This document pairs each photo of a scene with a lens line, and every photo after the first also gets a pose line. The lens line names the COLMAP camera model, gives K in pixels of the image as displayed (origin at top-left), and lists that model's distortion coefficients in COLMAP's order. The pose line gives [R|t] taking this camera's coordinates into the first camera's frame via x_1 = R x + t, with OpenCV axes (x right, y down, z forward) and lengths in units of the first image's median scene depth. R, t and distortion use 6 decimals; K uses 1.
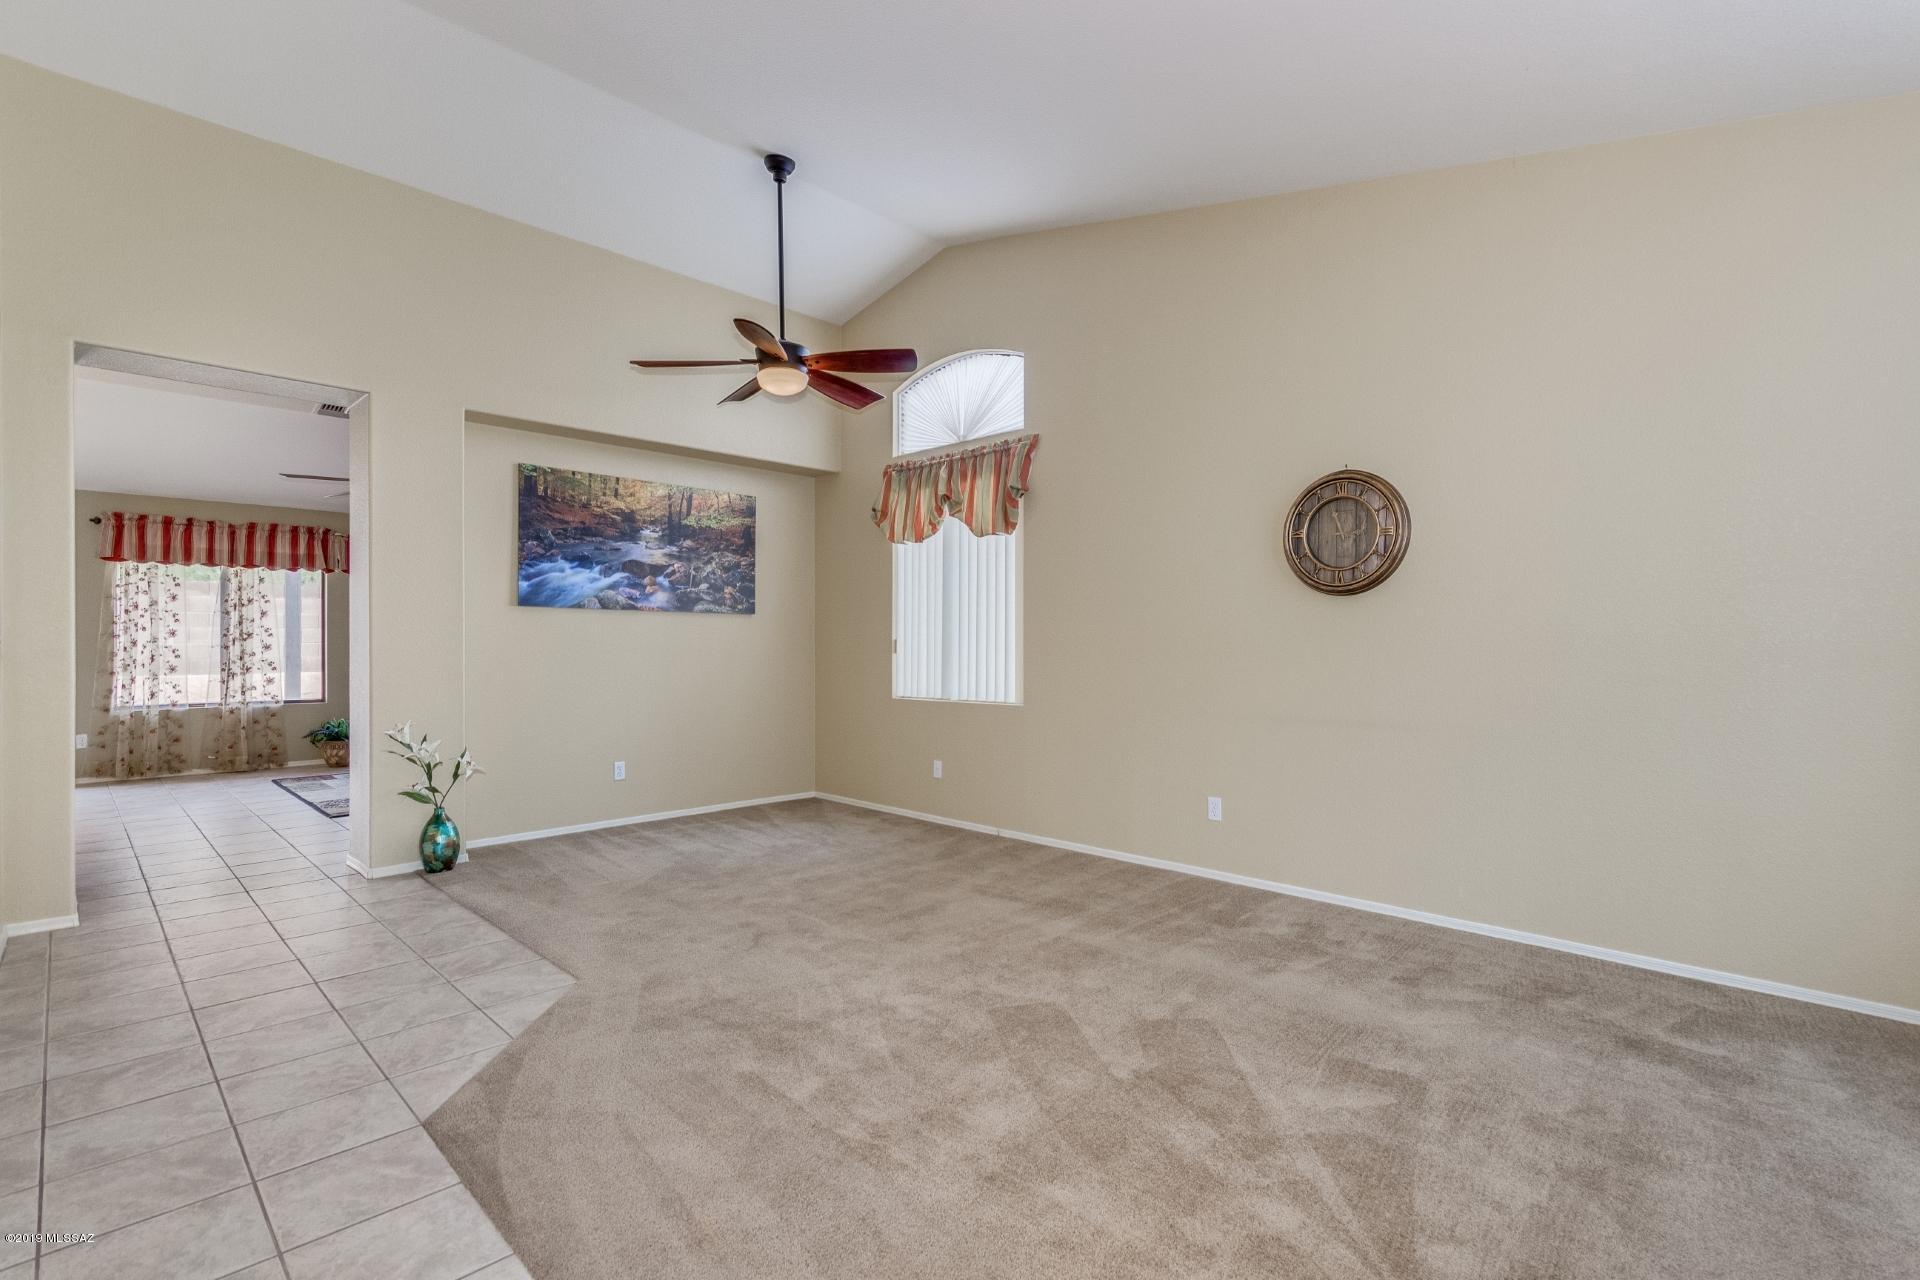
lens RADIAL K [[888.7, 0, 960.0], [0, 888.7, 640.0], [0, 0, 1]] dist [0.002523, 0.000438]
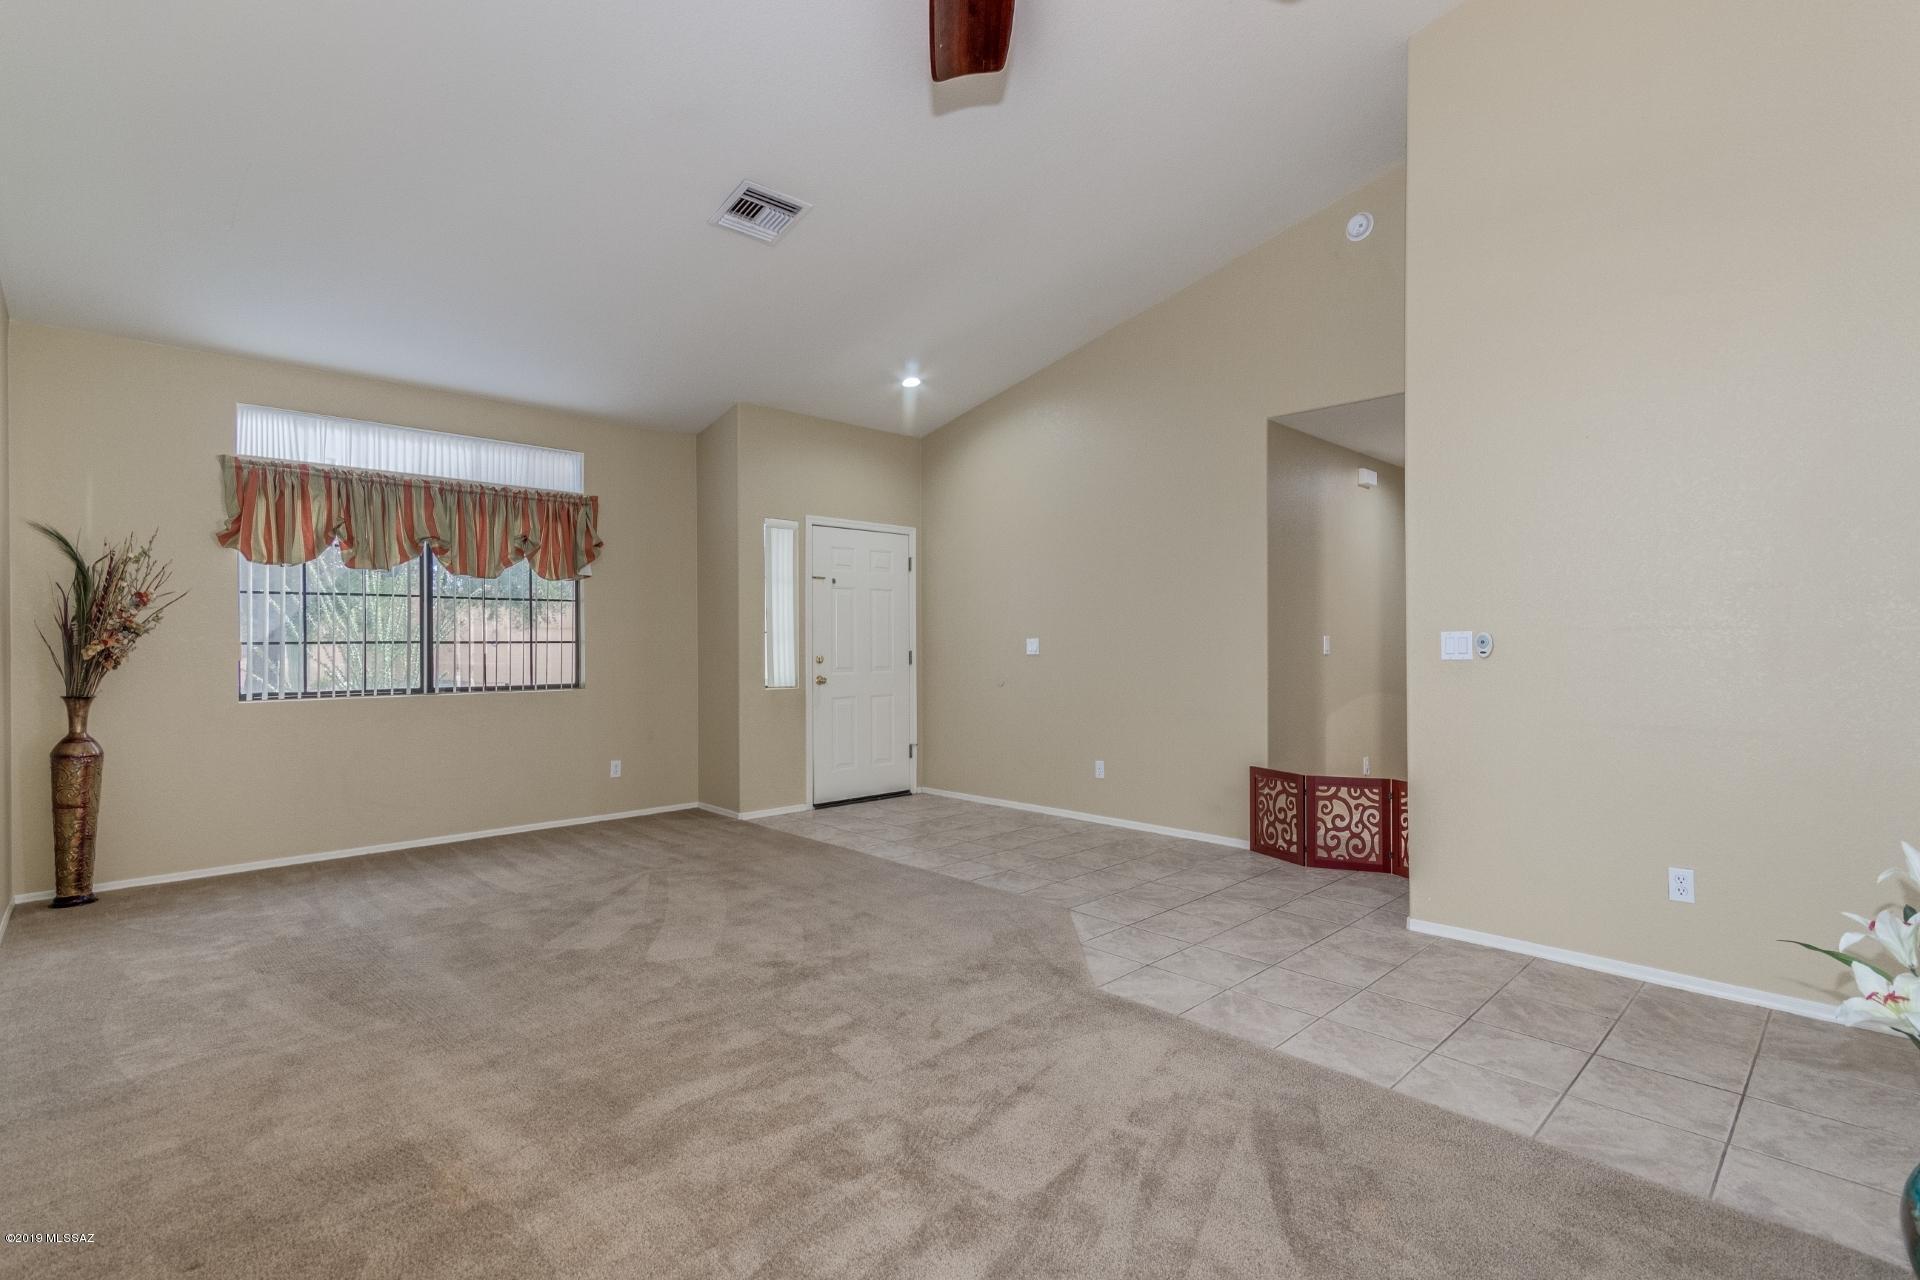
lens RADIAL K [[888.7, 0, 960.0], [0, 888.7, 640.0], [0, 0, 1]] dist [0.002523, 0.000438]
pose [[-0.999497, 0.003681, 0.031506, -0.352835], [0.003428, 0.999962, -0.008074, 0.009081], [-0.031535, -0.007962, -0.999471, 2.239139]]
